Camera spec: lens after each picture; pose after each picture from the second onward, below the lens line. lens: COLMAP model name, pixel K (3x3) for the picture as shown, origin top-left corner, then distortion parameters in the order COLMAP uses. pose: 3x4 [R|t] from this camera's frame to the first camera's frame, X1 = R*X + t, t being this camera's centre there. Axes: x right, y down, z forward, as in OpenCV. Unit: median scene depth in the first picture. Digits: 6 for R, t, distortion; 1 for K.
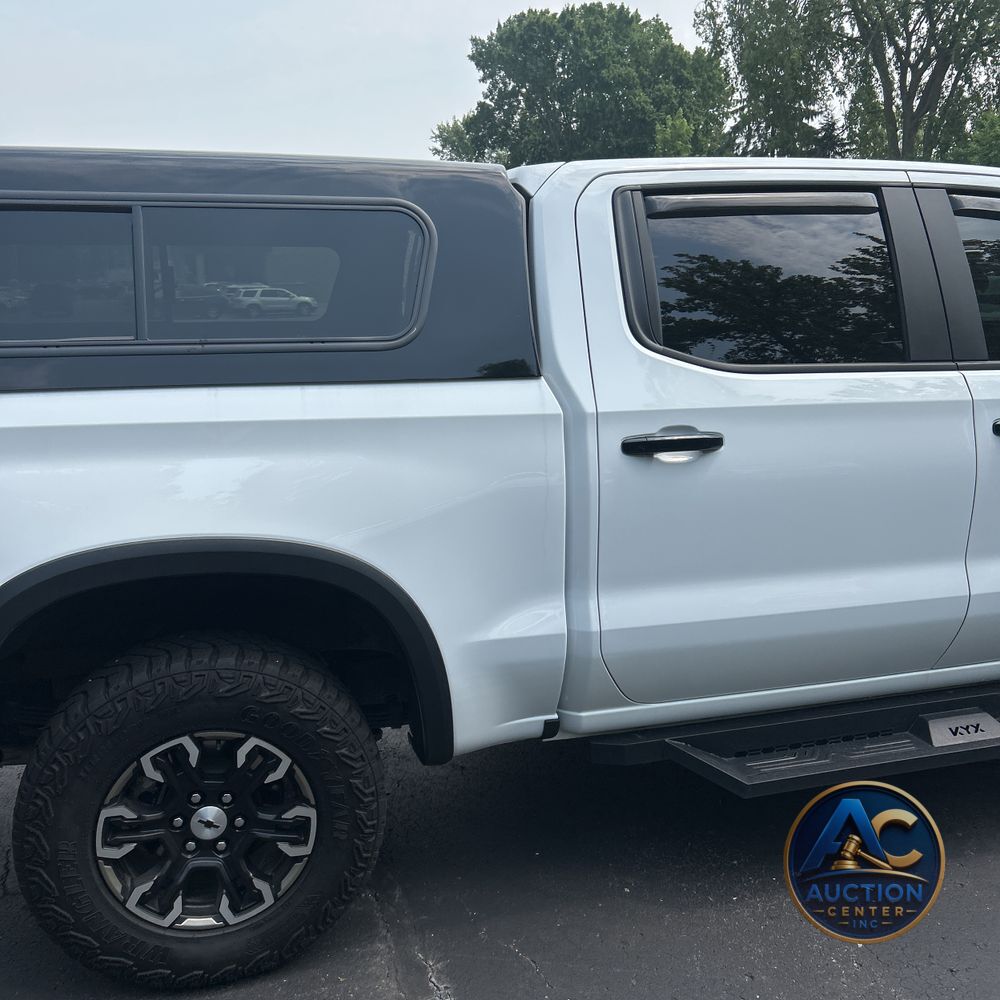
lens RADIAL K [[999.8, 0, 484.1], [0, 999.8, 492.2], [0, 0, 1]] dist [0.066857, -0.125066]
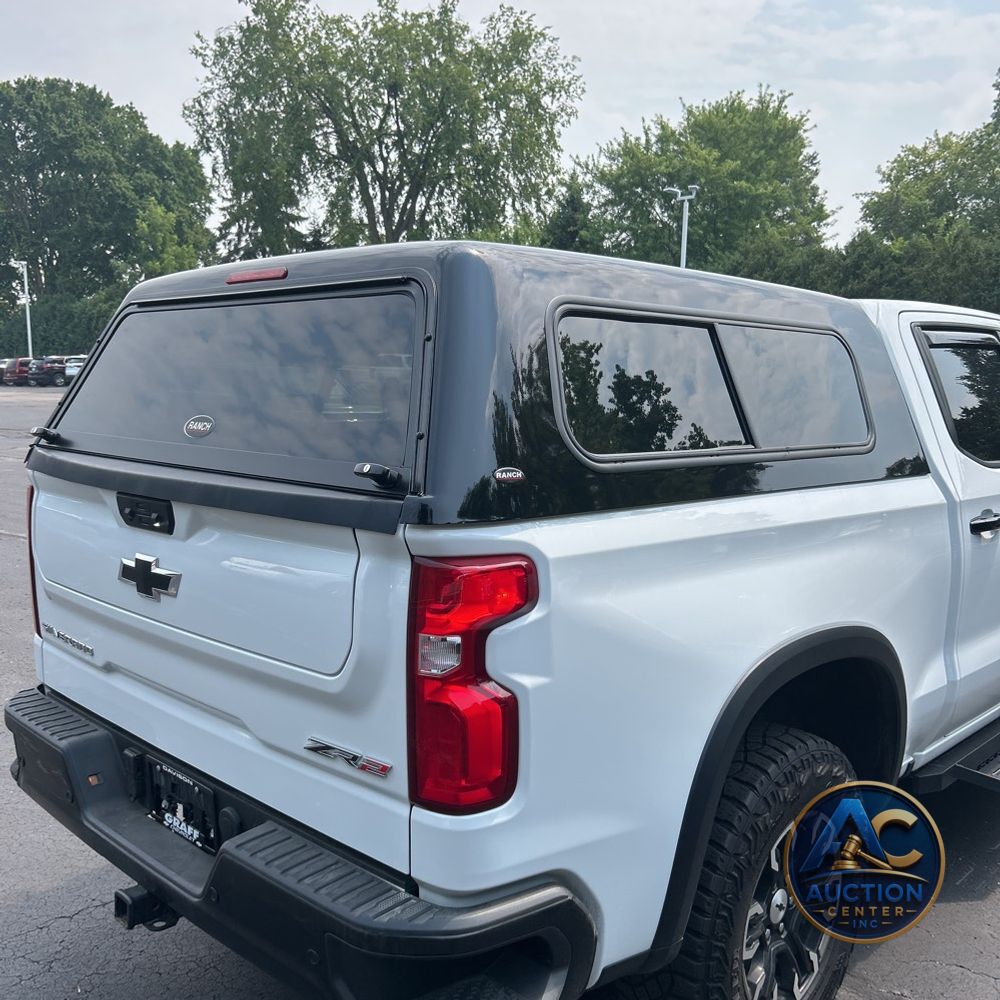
lens RADIAL K [[1022.8, 0, 481.7], [0, 1022.8, 498.8], [0, 0, 1]] dist [0.002028, 0.029722]
pose [[0.868734, -0.033414, 0.494150, -0.921535], [0.074826, 0.995124, -0.064257, -0.039822], [-0.489594, 0.092797, 0.866999, 0.170590]]
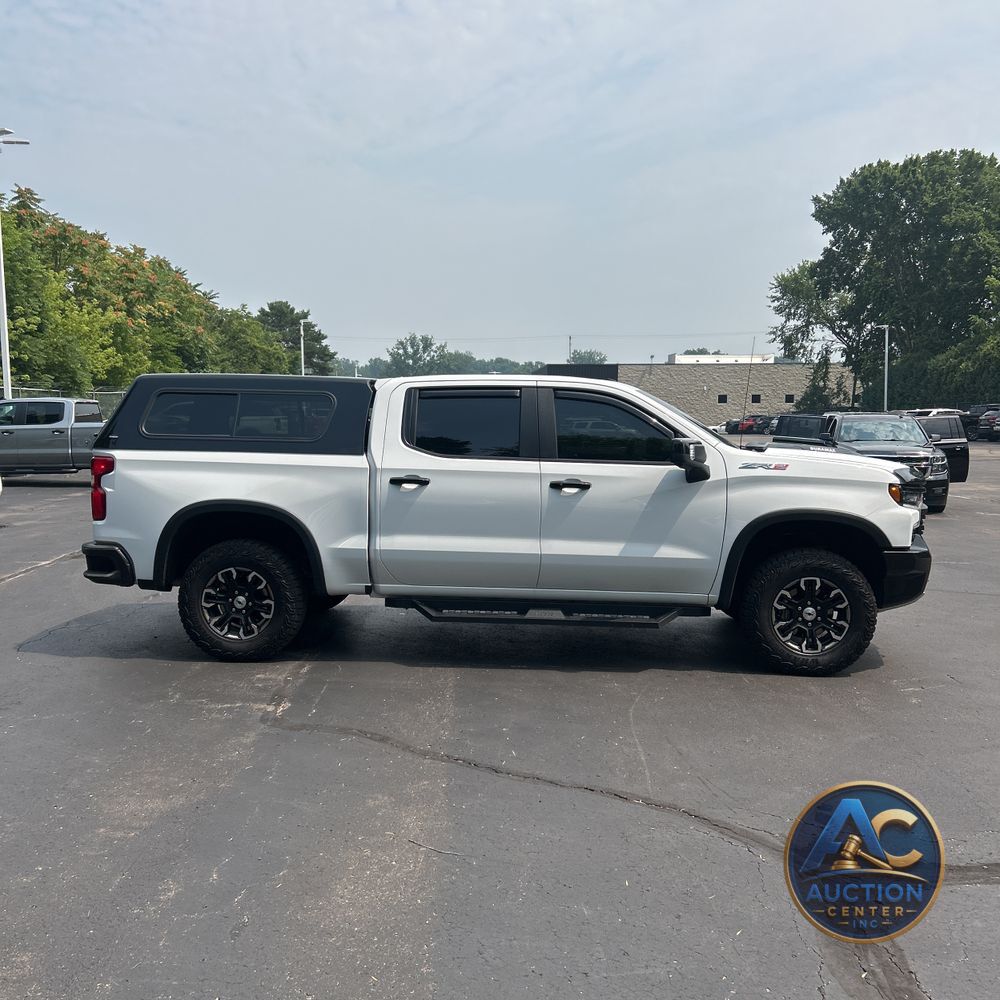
lens RADIAL K [[1000.7, 0, 499.9], [0, 1000.7, 511.9], [0, 0, 1]] dist [0.075647, -0.097595]
pose [[0.943309, 0.055603, -0.327226, 1.187997], [-0.091614, 0.991188, -0.095675, 0.244256], [0.319023, 0.120229, 0.940090, -1.313667]]
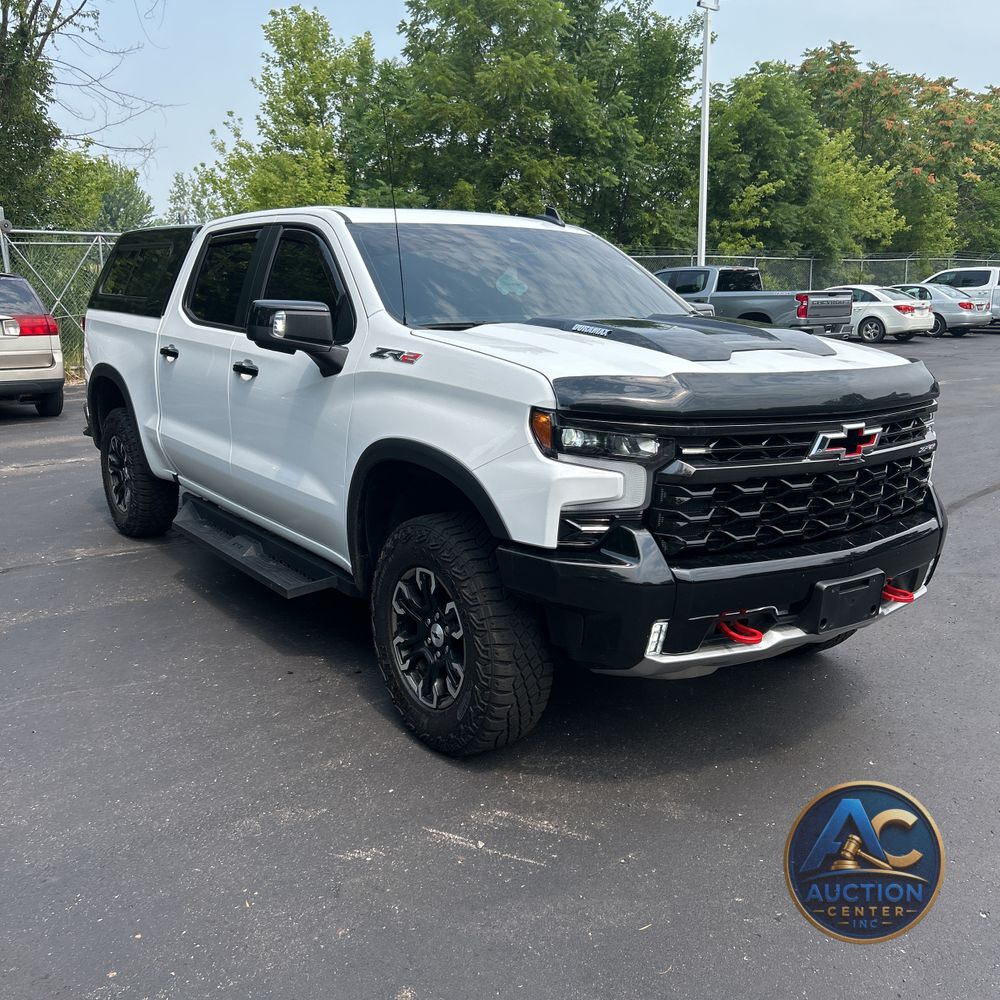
lens RADIAL K [[1022.8, 0, 481.7], [0, 1022.8, 498.8], [0, 0, 1]] dist [0.002028, 0.029722]
pose [[0.344196, 0.213742, -0.914245, 2.305576], [-0.204799, 0.967387, 0.149063, -0.193120], [0.916289, 0.135930, 0.376745, 0.756868]]
